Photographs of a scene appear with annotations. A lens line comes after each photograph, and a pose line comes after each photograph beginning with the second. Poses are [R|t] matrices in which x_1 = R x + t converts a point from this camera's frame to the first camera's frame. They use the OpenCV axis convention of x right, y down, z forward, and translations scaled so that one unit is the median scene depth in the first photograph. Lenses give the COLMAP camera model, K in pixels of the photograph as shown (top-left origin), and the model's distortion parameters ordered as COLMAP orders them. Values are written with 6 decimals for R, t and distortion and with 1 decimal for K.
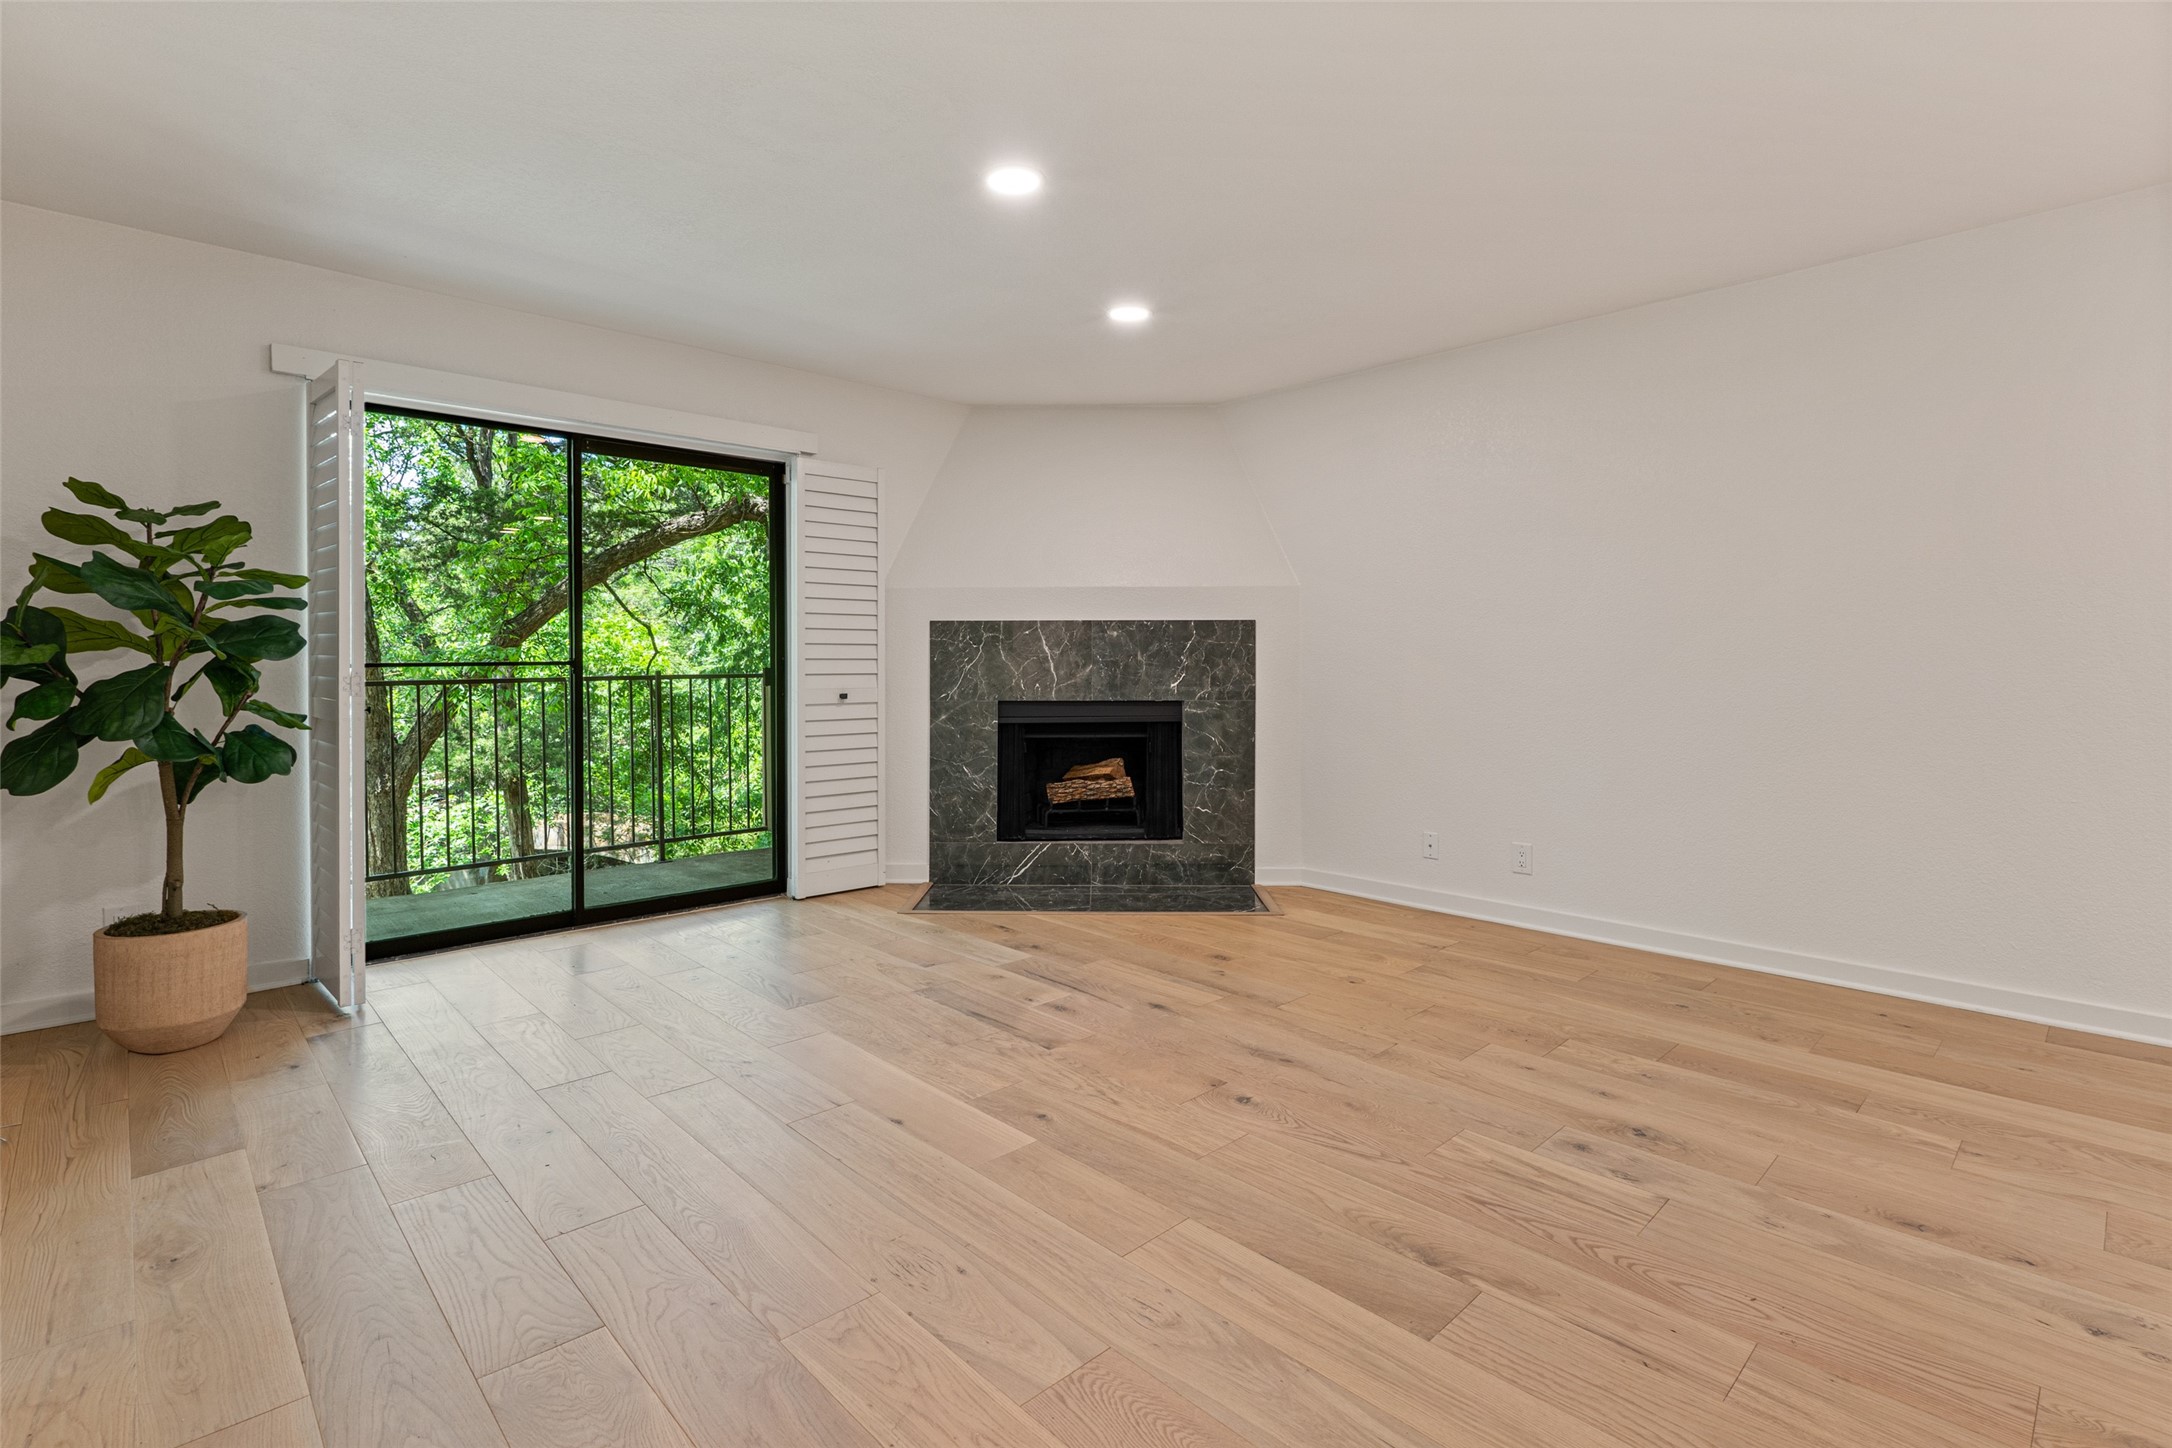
lens RADIAL K [[1016.6, 0, 1099.6], [0, 1016.6, 677.9], [0, 0, 1]] dist [-0.011777, 0.001417]
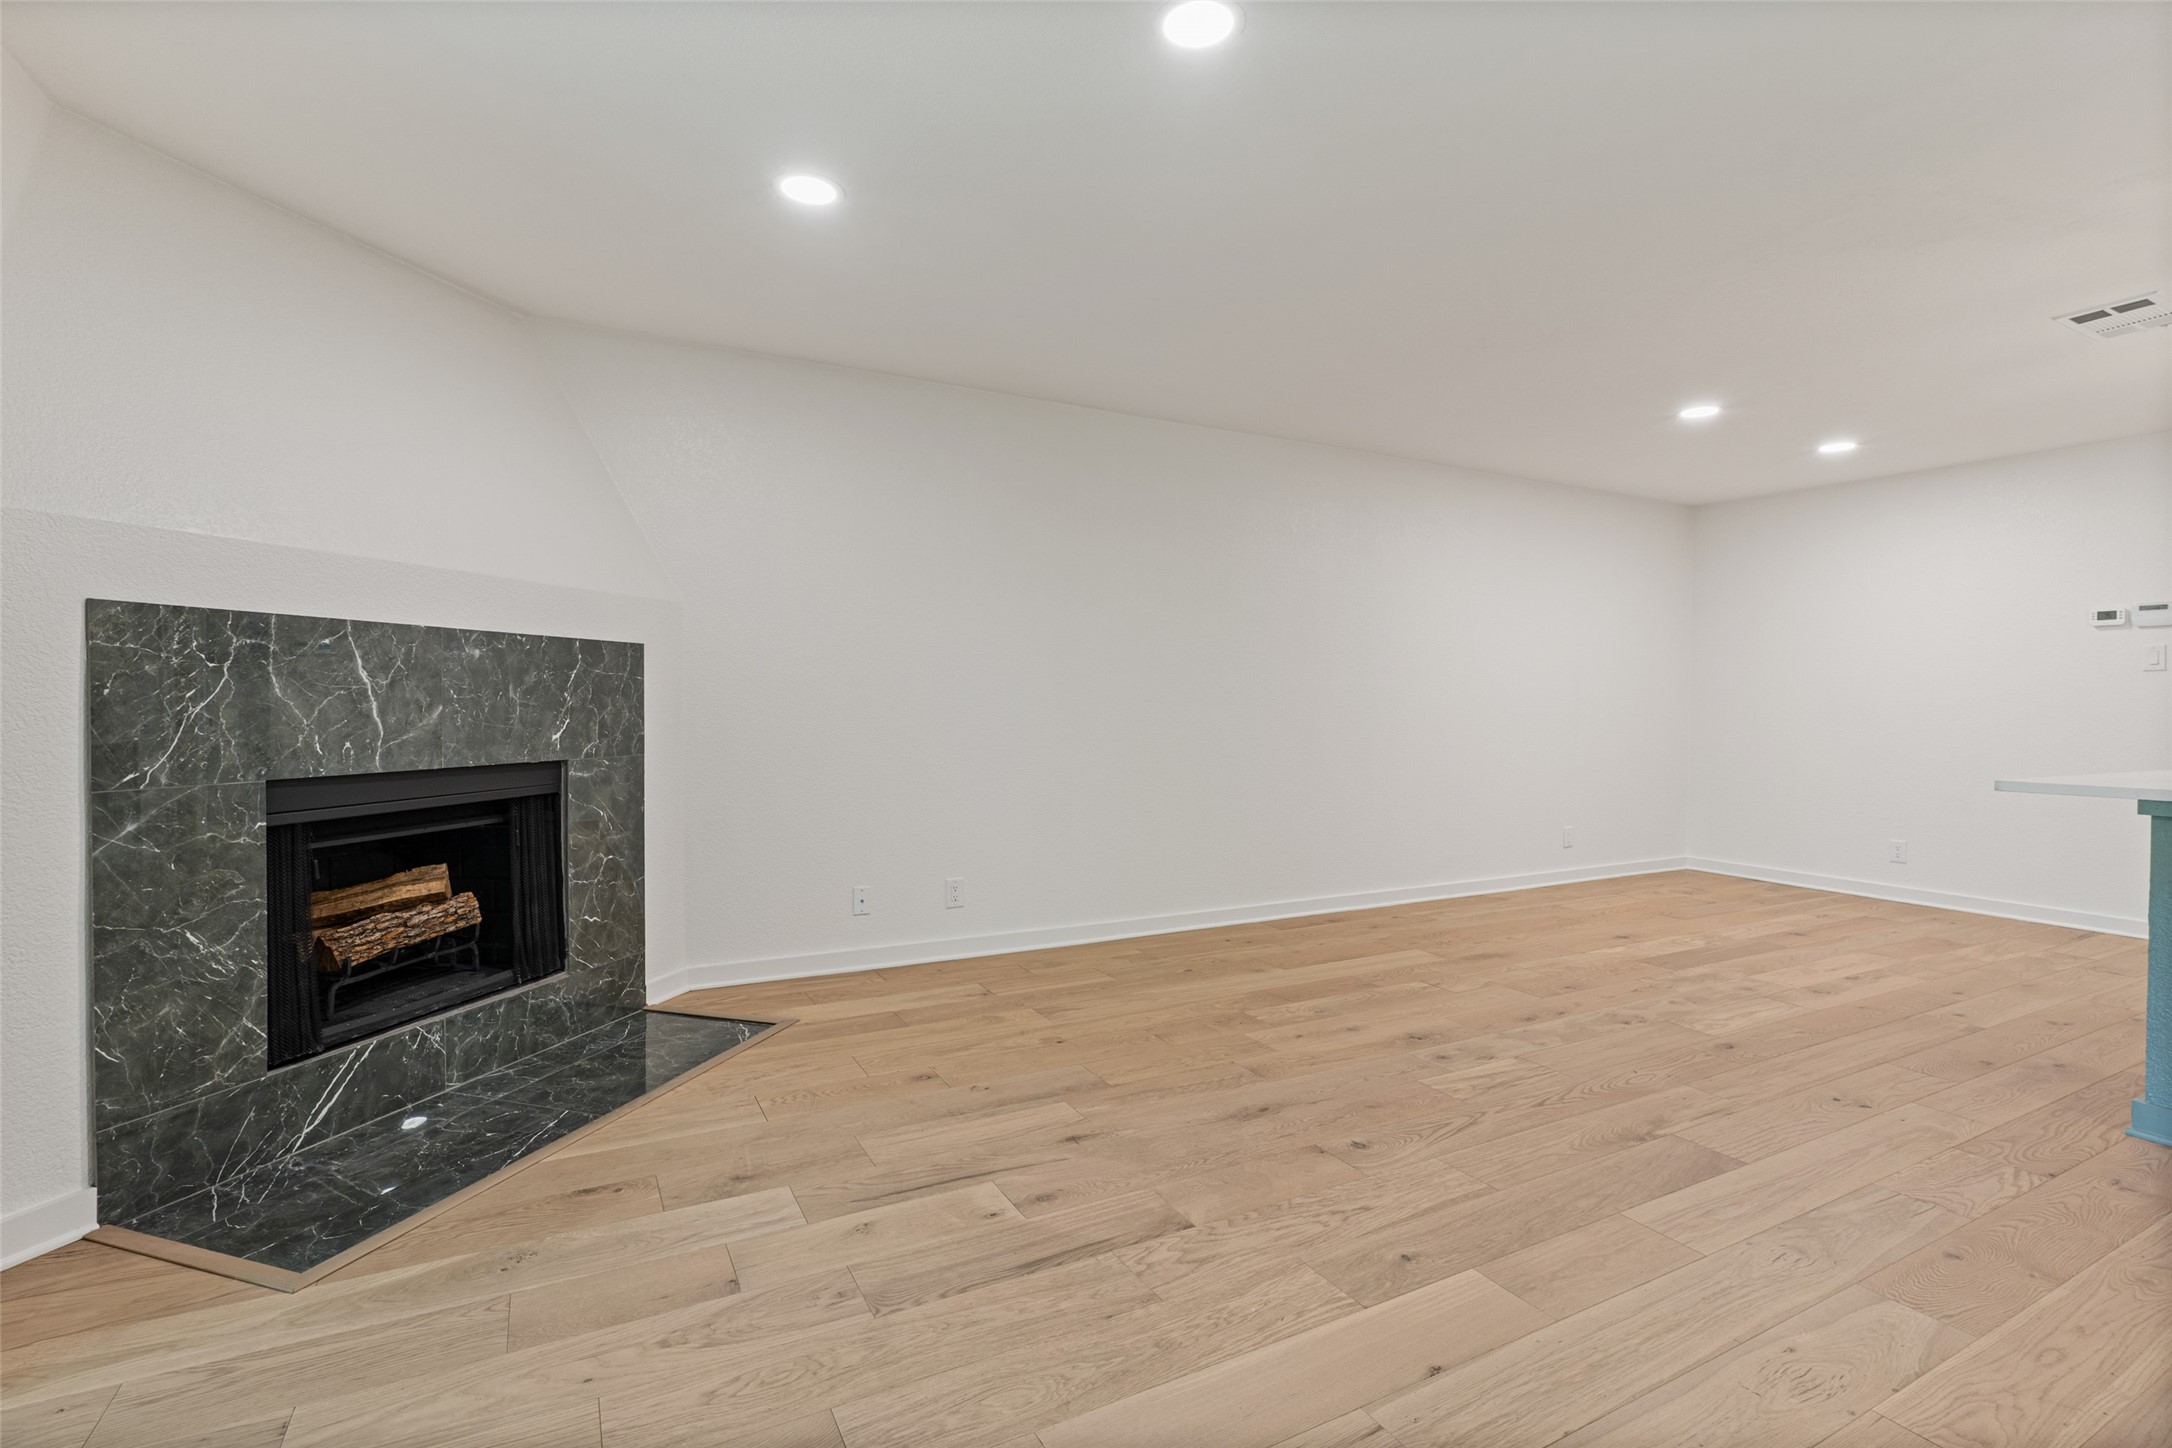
lens RADIAL K [[1016.6, 0, 1048.6], [0, 1016.6, 700.3], [0, 0, 1]] dist [-0.011777, 0.001417]
pose [[0.277448, 0.000601, 0.960740, -0.668755], [0.006535, 0.999975, -0.002513, -0.017363], [-0.960718, 0.006975, 0.277438, 0.748752]]
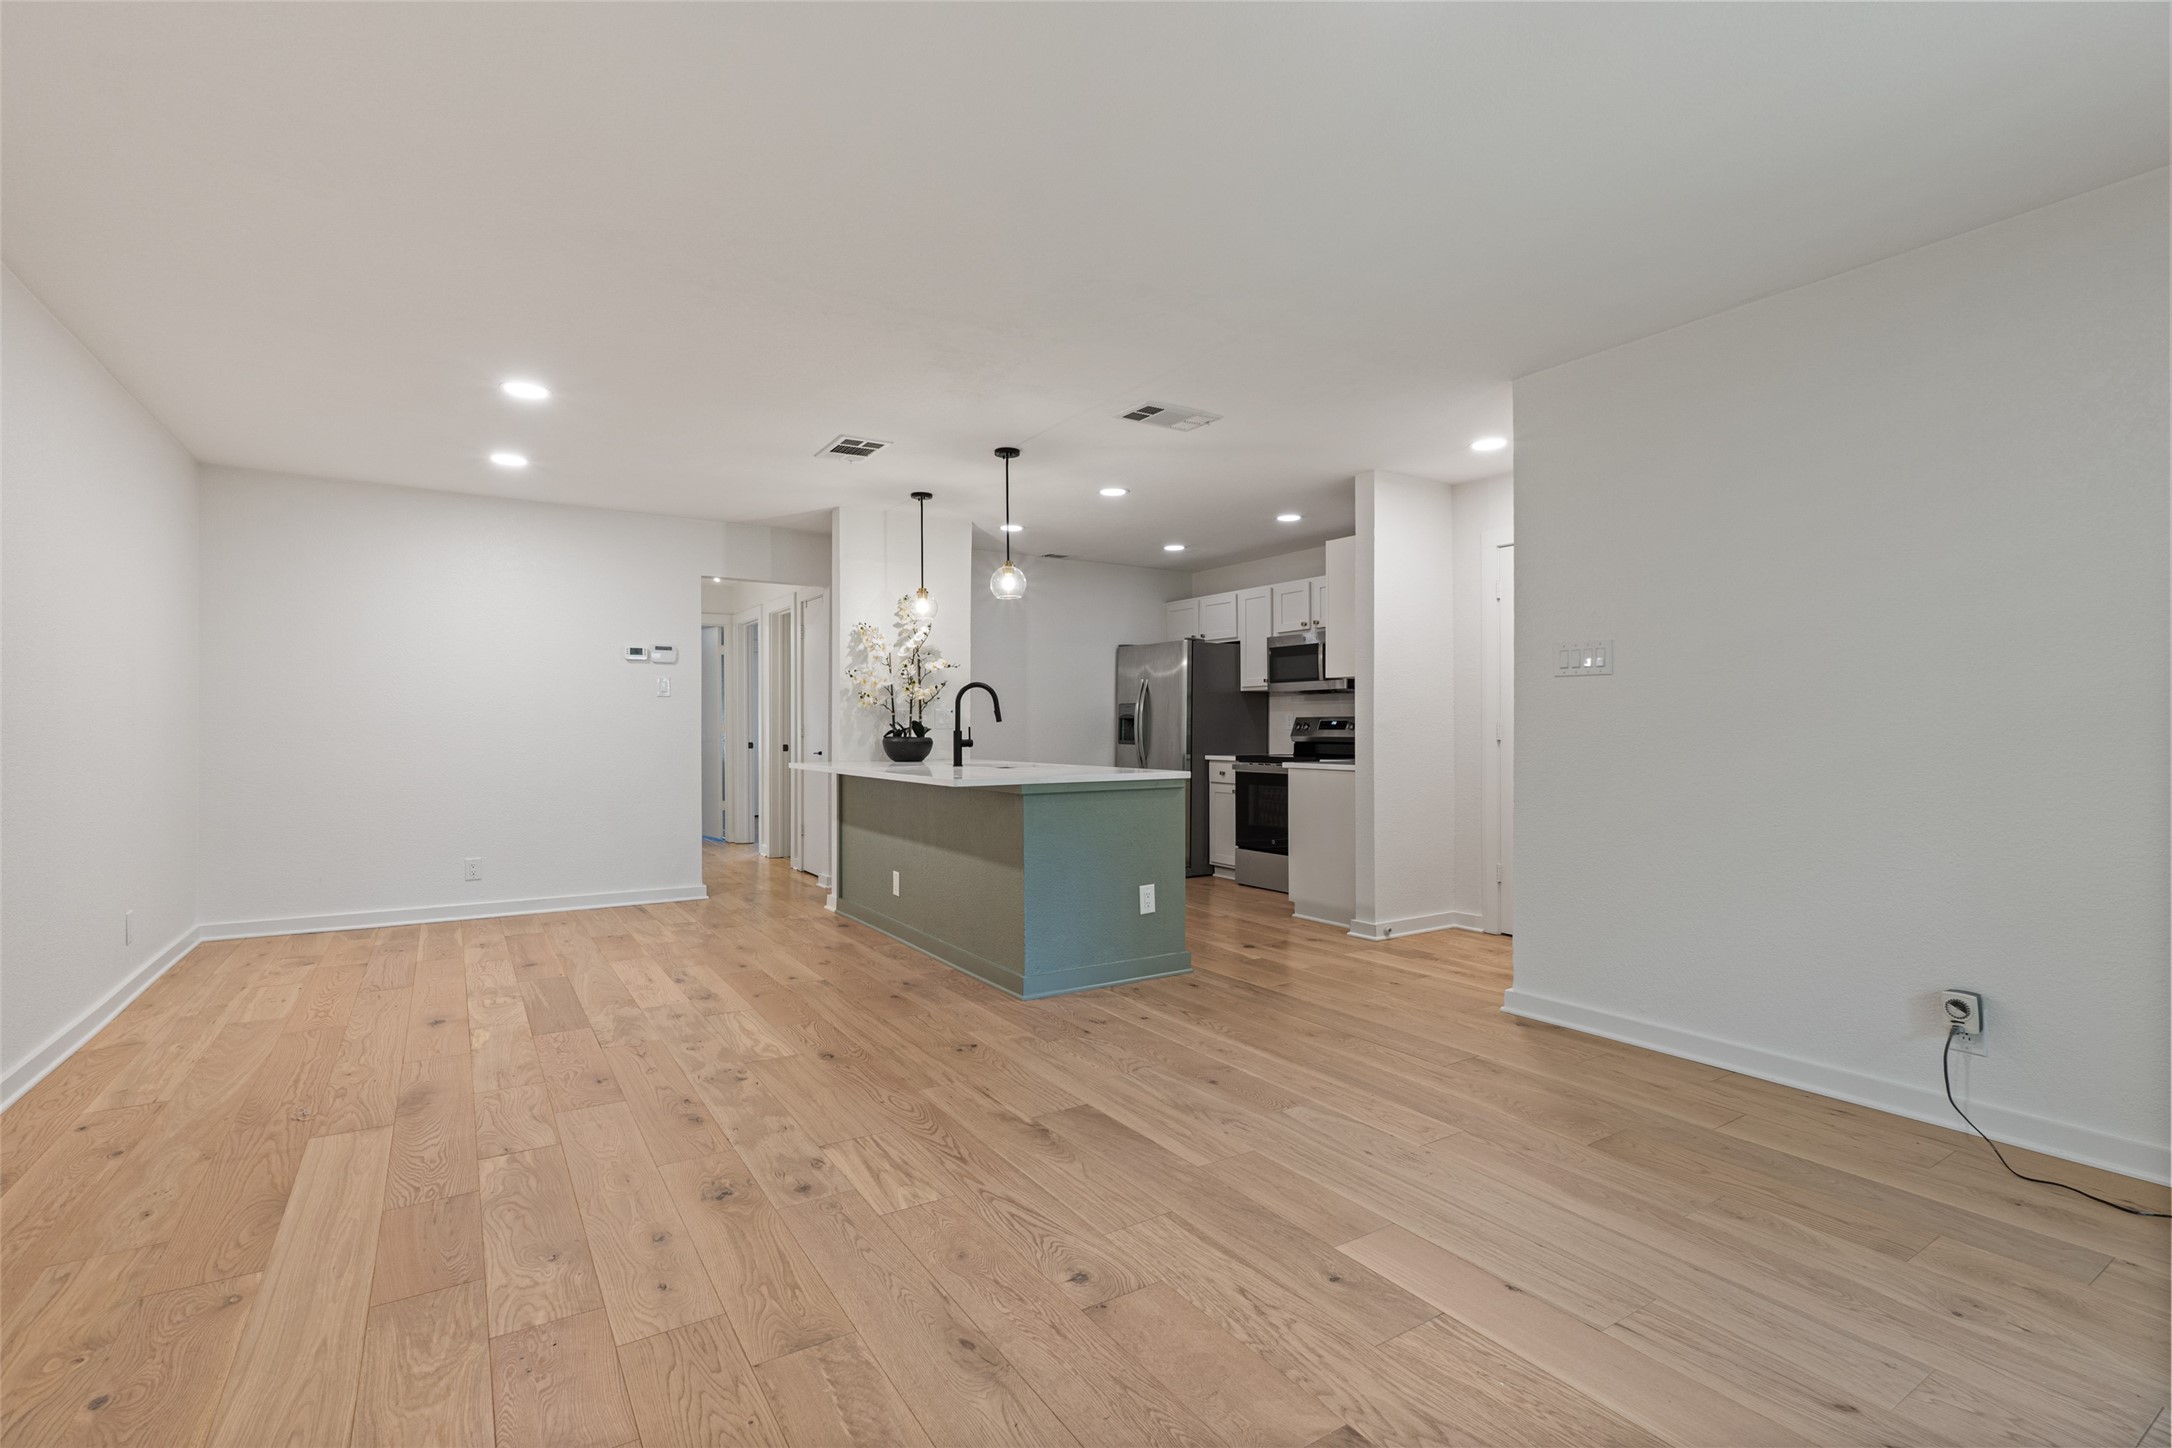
lens RADIAL K [[1016.6, 0, 1113.6], [0, 1016.6, 718.3], [0, 0, 1]] dist [-0.011777, 0.001417]
pose [[-0.984467, 0.003864, 0.175526, -0.018965], [0.004784, 0.999977, 0.004821, -0.018950], [-0.175503, 0.005586, -0.984463, 1.310976]]
